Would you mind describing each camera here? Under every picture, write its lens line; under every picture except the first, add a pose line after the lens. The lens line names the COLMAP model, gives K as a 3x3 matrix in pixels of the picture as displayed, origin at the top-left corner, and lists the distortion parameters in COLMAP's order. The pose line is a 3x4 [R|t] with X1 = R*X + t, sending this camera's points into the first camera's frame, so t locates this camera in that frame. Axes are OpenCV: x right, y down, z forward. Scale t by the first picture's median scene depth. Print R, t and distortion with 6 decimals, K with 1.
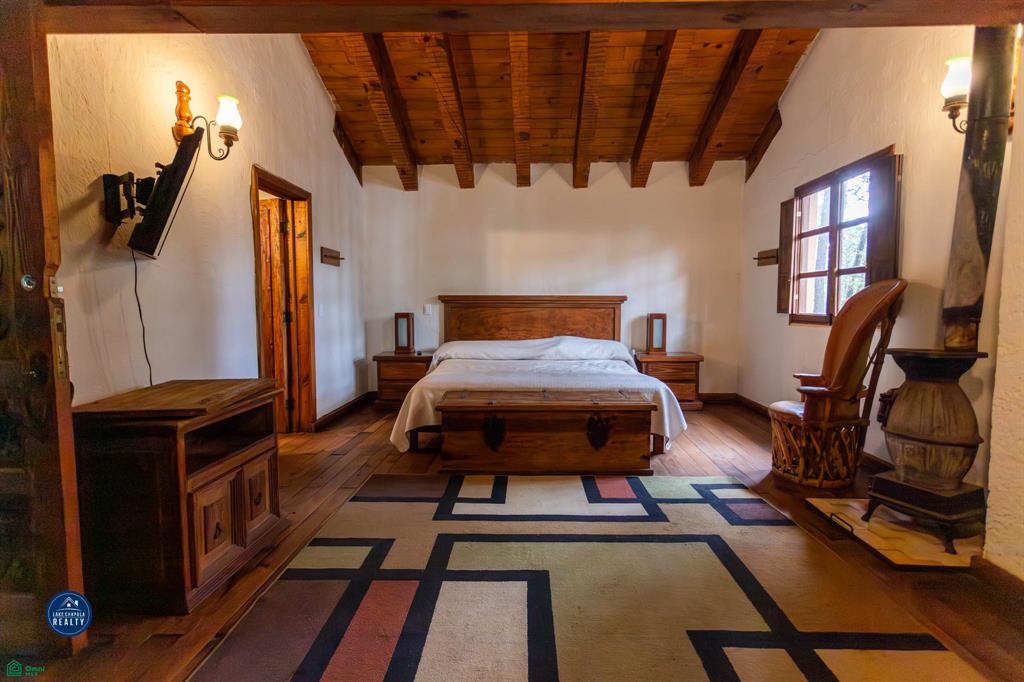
lens RADIAL K [[494.4, 0, 517.9], [0, 494.4, 332.3], [0, 0, 1]] dist [0.009285, 0.000890]
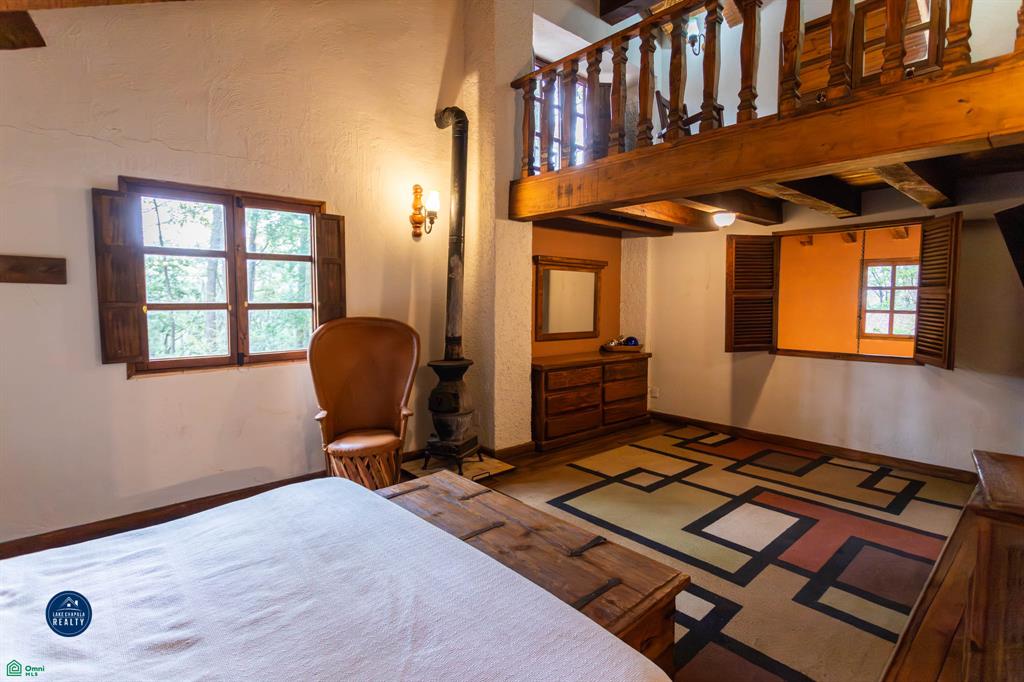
lens RADIAL K [[494.4, 0, 517.9], [0, 494.4, 332.3], [0, 0, 1]] dist [0.009285, 0.000890]
pose [[-0.682080, -0.048992, 0.729634, -0.597742], [0.041445, 0.993560, 0.105457, -0.249399], [-0.730102, 0.102170, -0.675657, 2.105370]]
